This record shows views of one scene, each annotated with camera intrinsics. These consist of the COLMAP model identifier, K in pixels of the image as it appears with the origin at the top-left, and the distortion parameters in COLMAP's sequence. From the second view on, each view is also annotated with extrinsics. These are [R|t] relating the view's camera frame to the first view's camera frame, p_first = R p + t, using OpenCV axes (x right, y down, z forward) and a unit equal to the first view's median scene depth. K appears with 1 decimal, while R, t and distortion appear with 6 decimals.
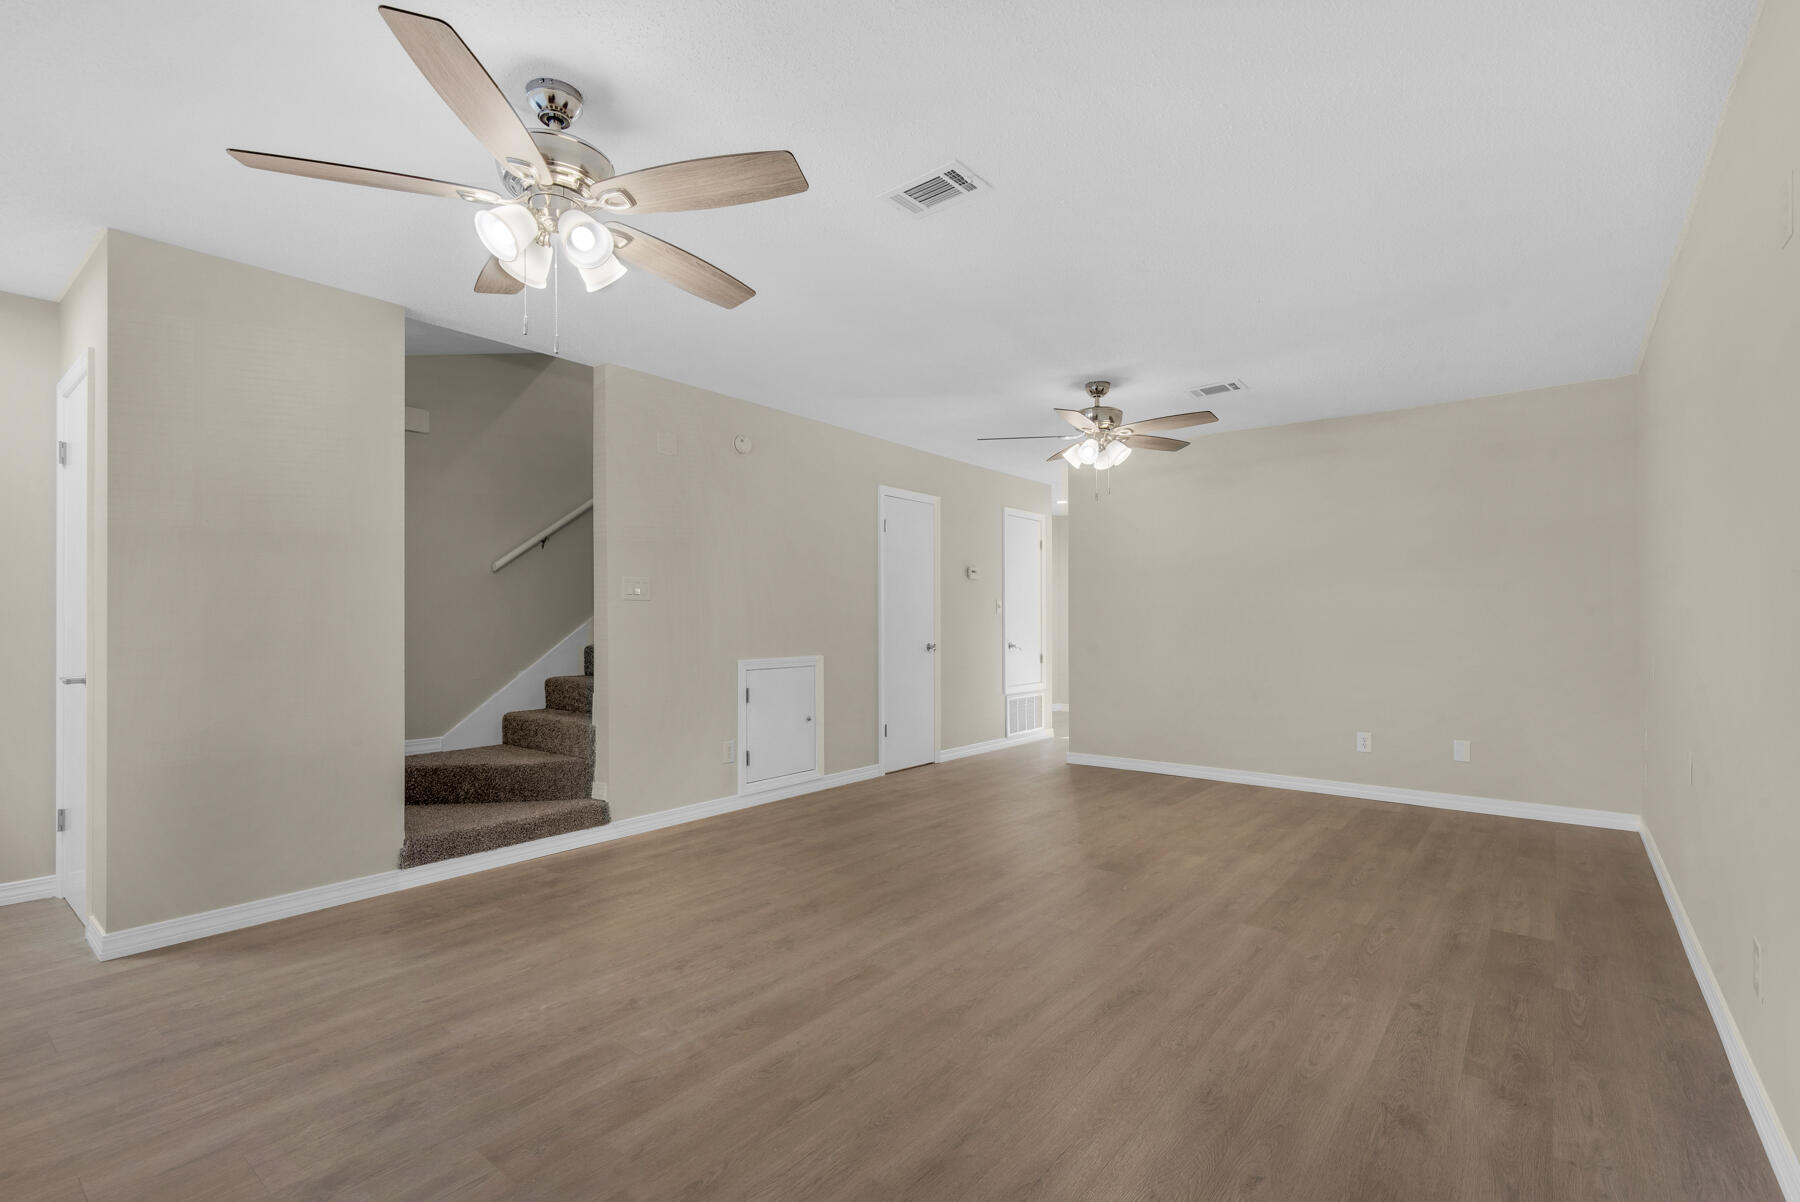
lens RADIAL K [[821.8, 0, 894.4], [0, 821.8, 623.4], [0, 0, 1]] dist [0.023590, -0.000495]
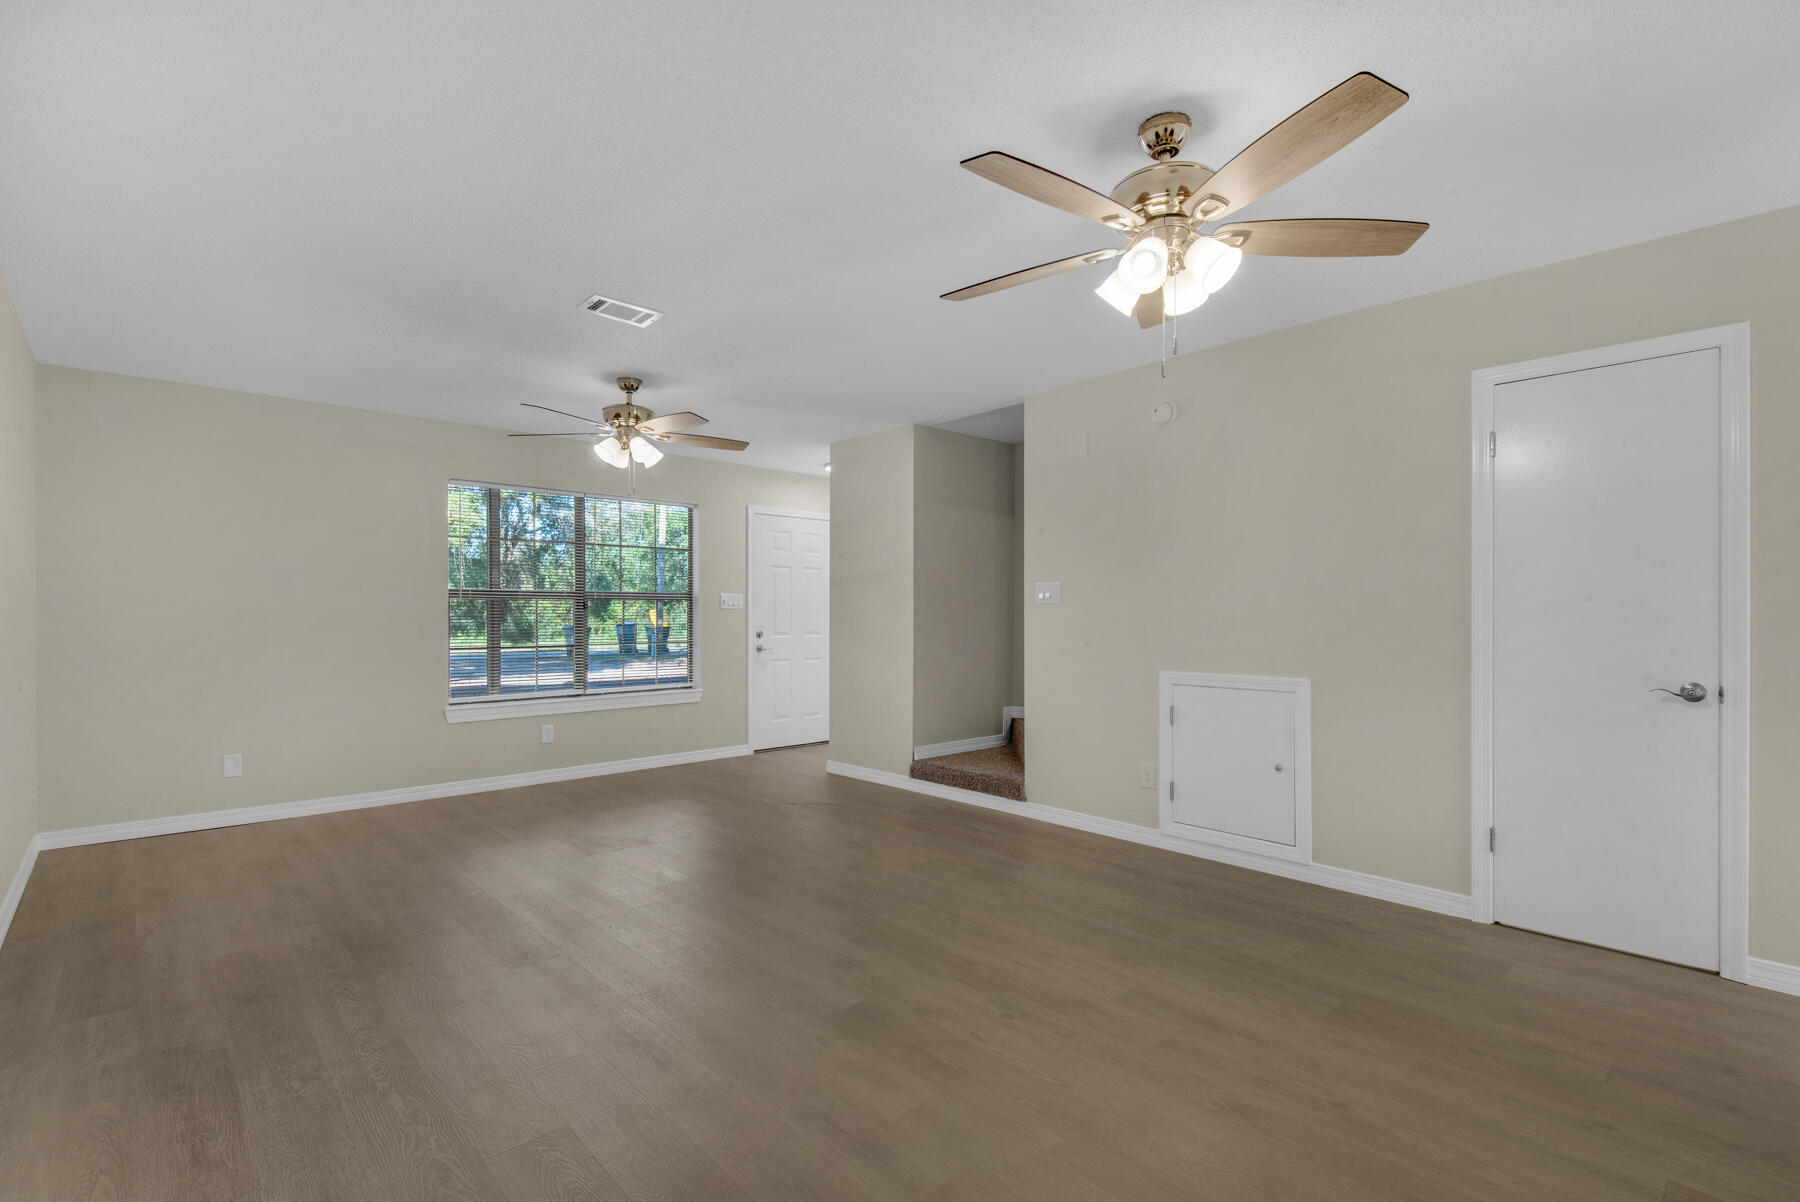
lens RADIAL K [[828.8, 0, 899.4], [0, 828.8, 621.5], [0, 0, 1]] dist [0.013474, -0.000084]
pose [[-0.151479, 0.004849, -0.988449, 0.693721], [-0.001528, 0.999986, 0.005140, -0.010445], [0.988459, 0.002289, -0.151470, 0.867869]]
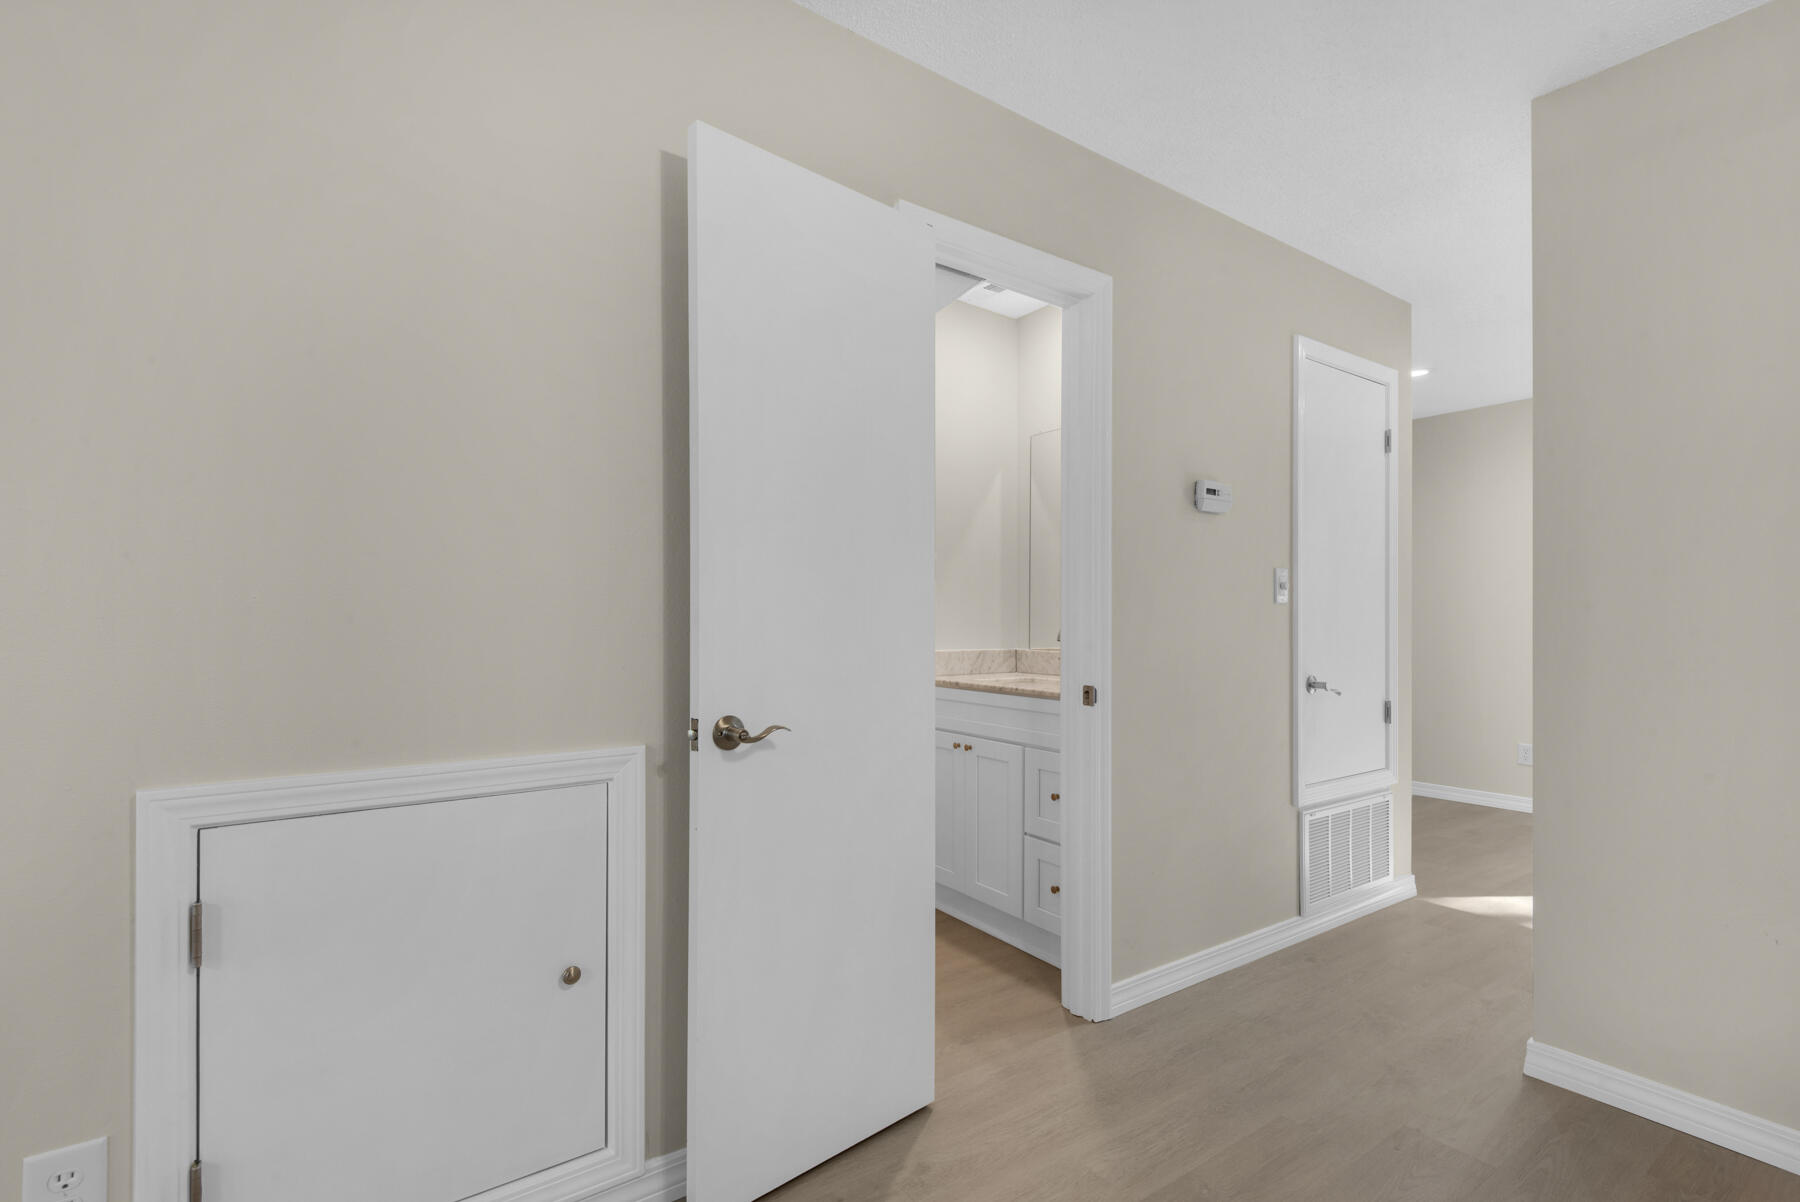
lens RADIAL K [[824.0, 0, 899.7], [0, 824.0, 606.9], [0, 0, 1]] dist [0.049396, -0.025586]
pose [[0.962010, 0.007718, -0.272907, 0.087579], [-0.009867, 0.999930, -0.006505, -0.008963], [0.272838, 0.008950, 0.962018, 0.829326]]
